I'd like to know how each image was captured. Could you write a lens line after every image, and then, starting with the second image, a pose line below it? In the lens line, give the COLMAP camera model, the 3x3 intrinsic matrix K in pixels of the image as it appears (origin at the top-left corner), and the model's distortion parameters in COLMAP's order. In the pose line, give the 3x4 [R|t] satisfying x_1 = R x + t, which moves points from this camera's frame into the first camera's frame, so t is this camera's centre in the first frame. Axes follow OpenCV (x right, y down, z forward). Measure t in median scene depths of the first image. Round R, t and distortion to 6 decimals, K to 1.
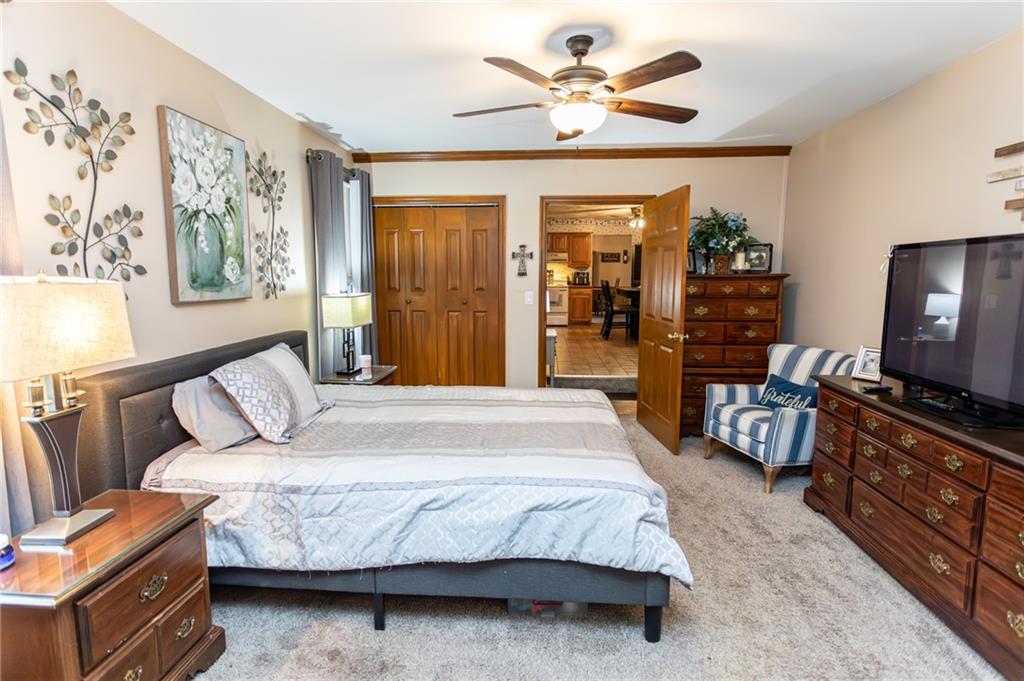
lens RADIAL K [[495.6, 0, 507.2], [0, 495.6, 339.4], [0, 0, 1]] dist [-0.002666, 0.003701]
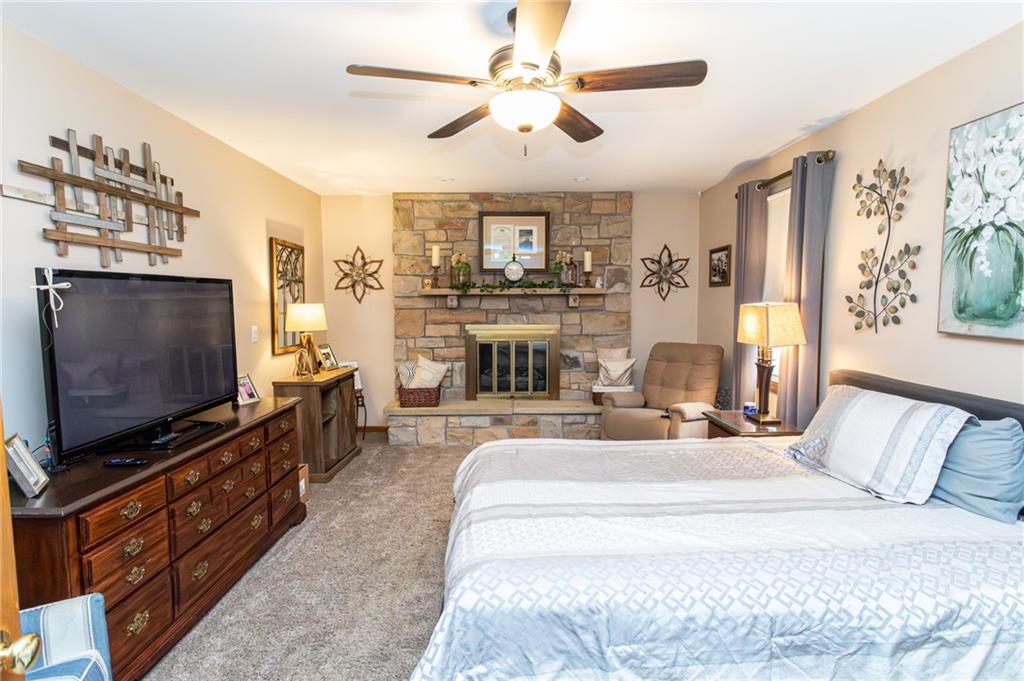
lens RADIAL K [[495.6, 0, 510.5], [0, 495.6, 338.4], [0, 0, 1]] dist [-0.002666, 0.003701]
pose [[-0.995422, 0.015440, -0.094327, 0.246350], [-0.004859, 0.977418, 0.211261, -0.257382], [0.095458, 0.210752, -0.972868, 1.830829]]
